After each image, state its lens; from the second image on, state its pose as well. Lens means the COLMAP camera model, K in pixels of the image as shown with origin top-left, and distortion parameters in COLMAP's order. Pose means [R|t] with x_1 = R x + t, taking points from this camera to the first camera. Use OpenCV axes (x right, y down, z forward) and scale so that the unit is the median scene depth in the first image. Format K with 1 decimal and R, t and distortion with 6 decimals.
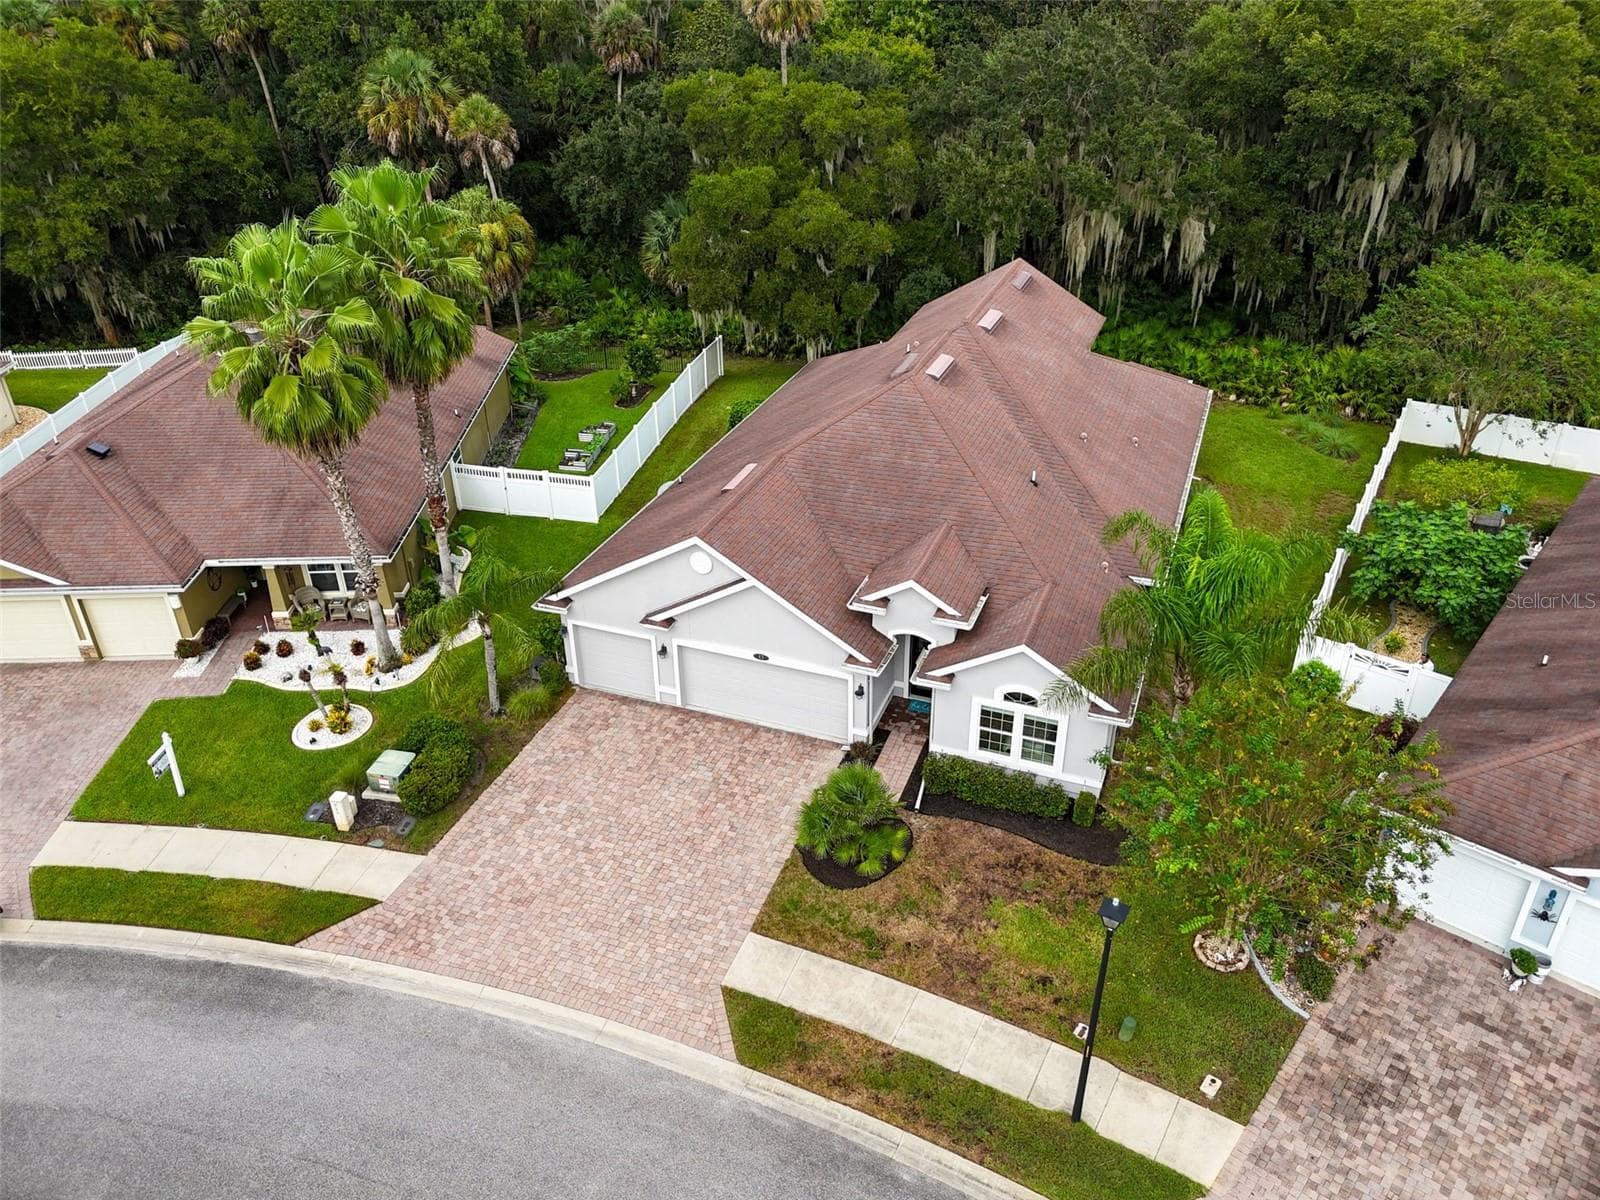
lens RADIAL K [[1181.5, 0, 802.8], [0, 1181.5, 596.1], [0, 0, 1]] dist [0.057707, -0.049029]
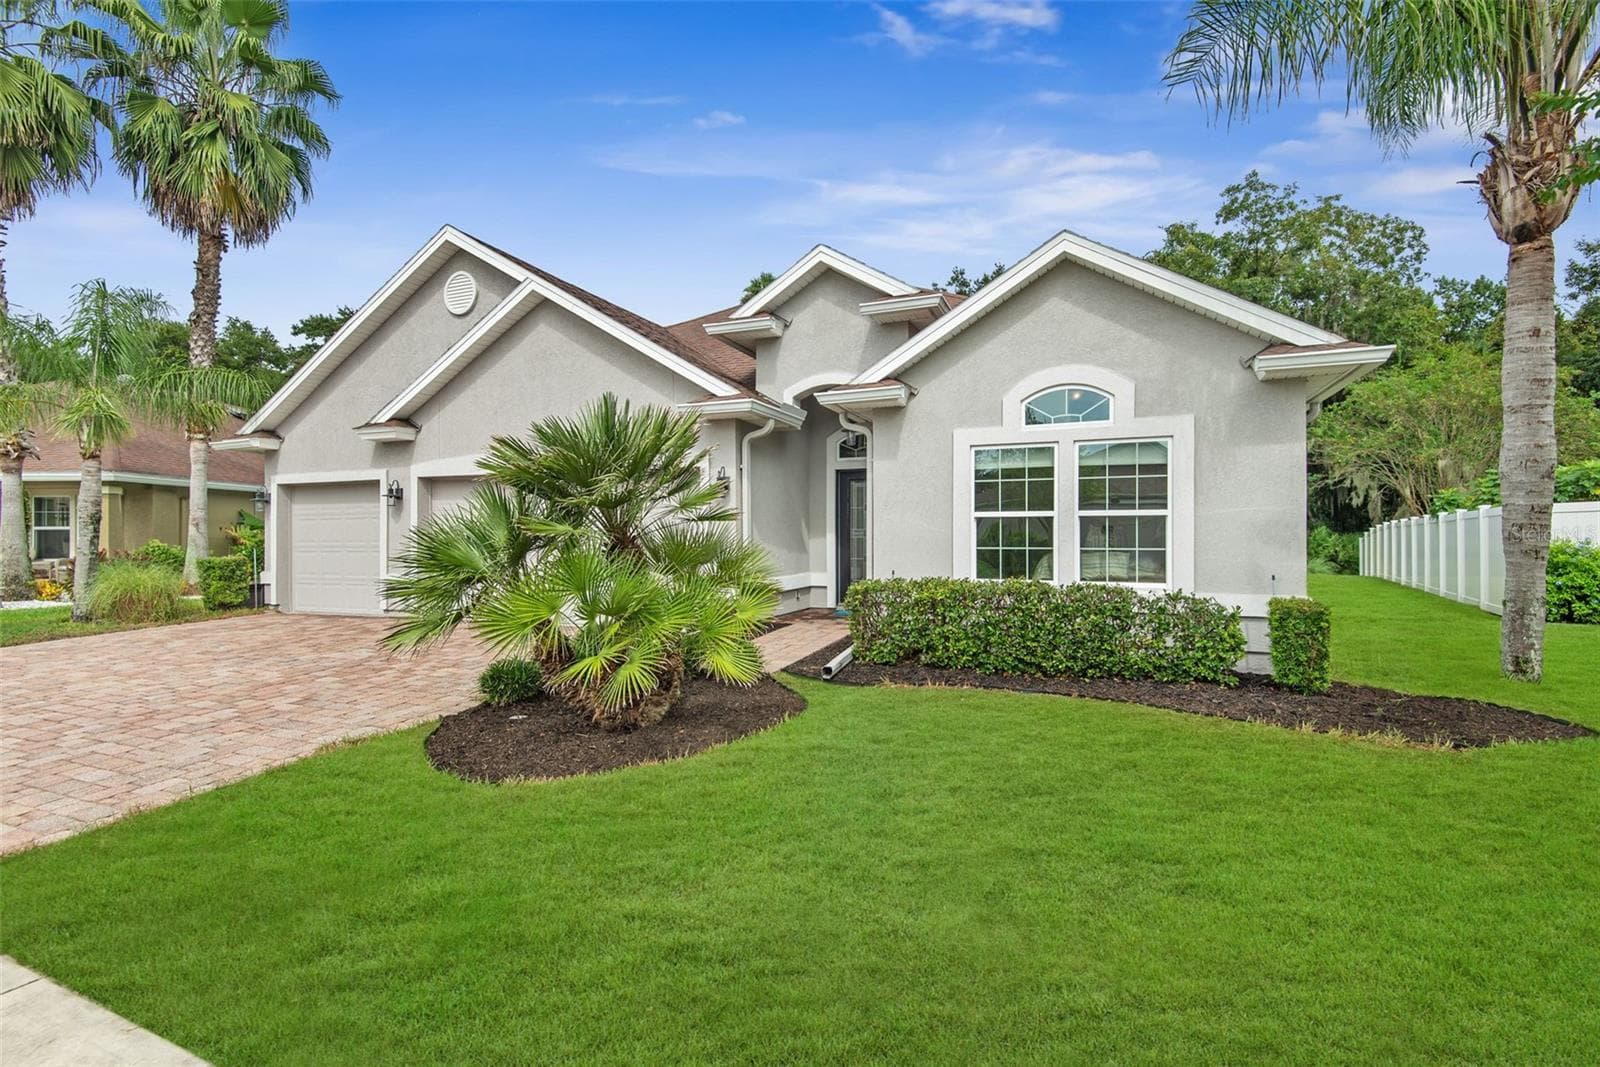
lens RADIAL K [[740.8, 0, 804.8], [0, 740.8, 540.8], [0, 0, 1]] dist [0.005218, -0.004318]
pose [[0.999726, 0.012907, -0.019506, 0.085166], [-0.020924, 0.866201, -0.499257, 0.239627], [0.010453, 0.499529, 0.866234, 0.711781]]
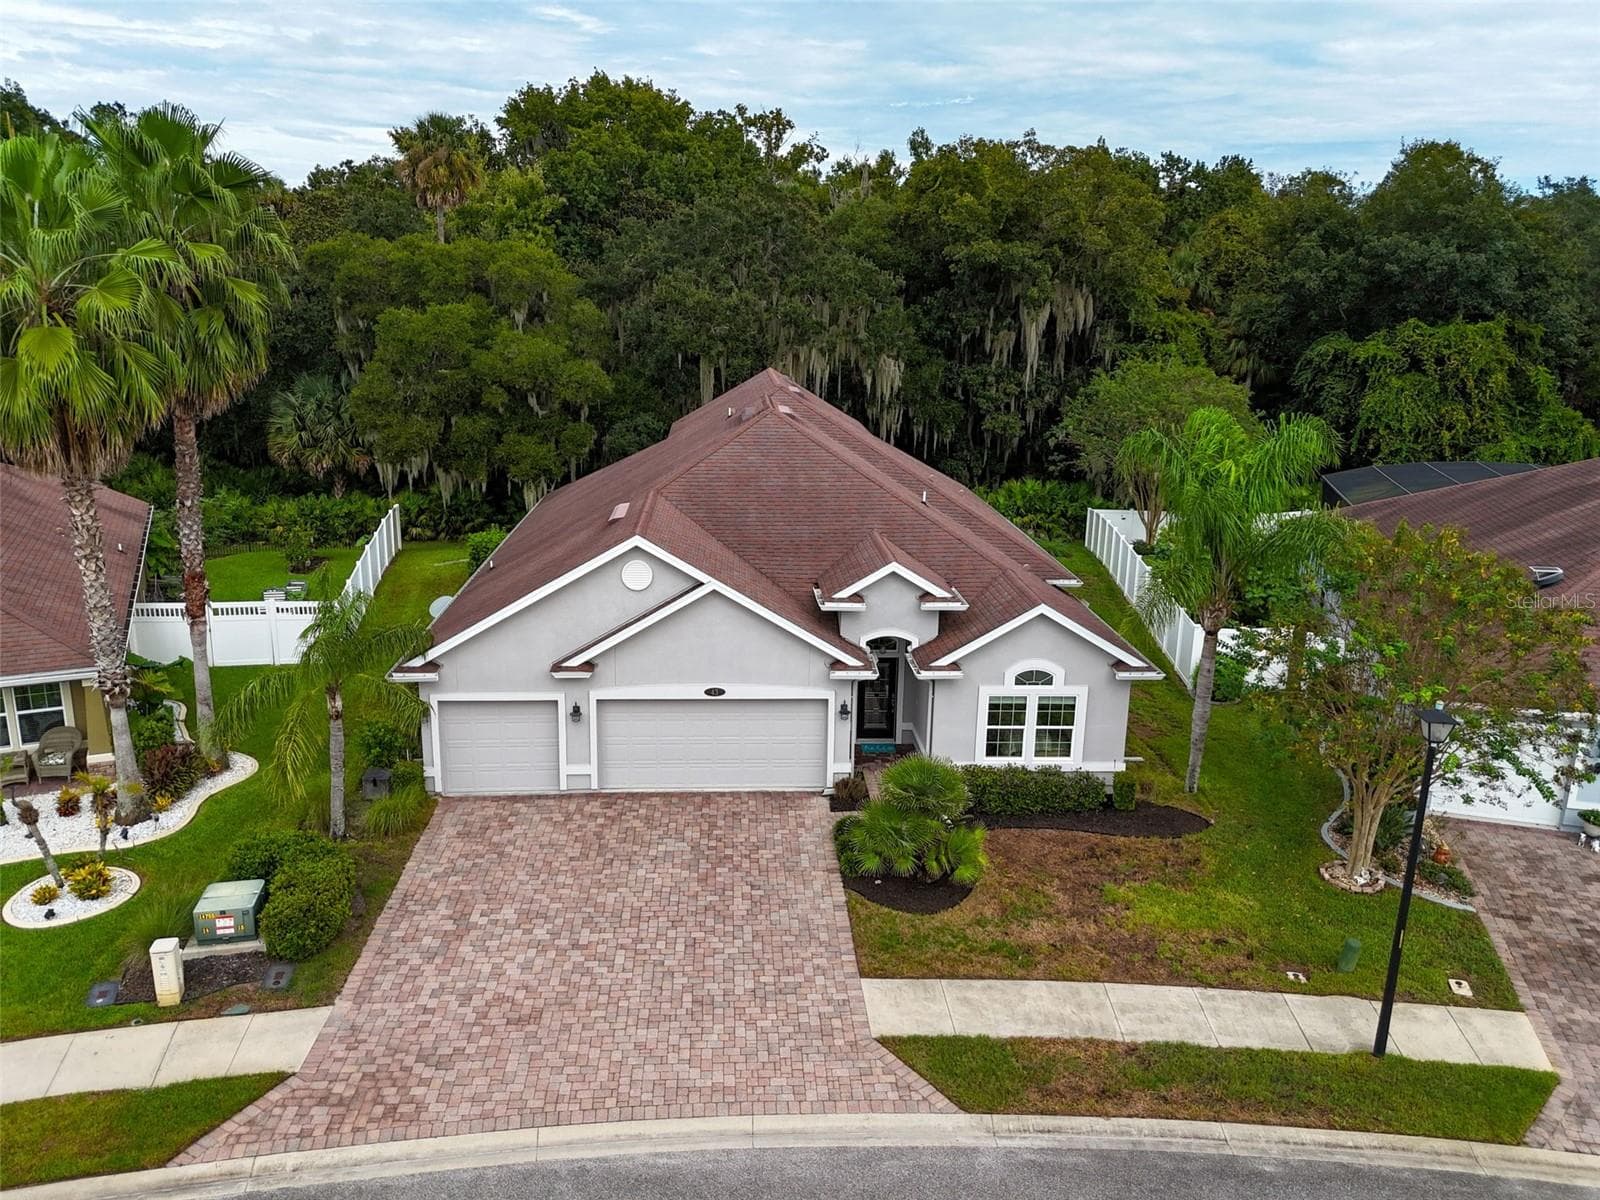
lens RADIAL K [[1181.5, 0, 801.3], [0, 1181.5, 599.4], [0, 0, 1]] dist [0.057707, -0.049029]
pose [[0.908000, -0.075741, 0.412068, -0.300486], [0.182077, 0.957129, -0.225282, 0.178493], [-0.377339, 0.279584, 0.882863, 0.242711]]
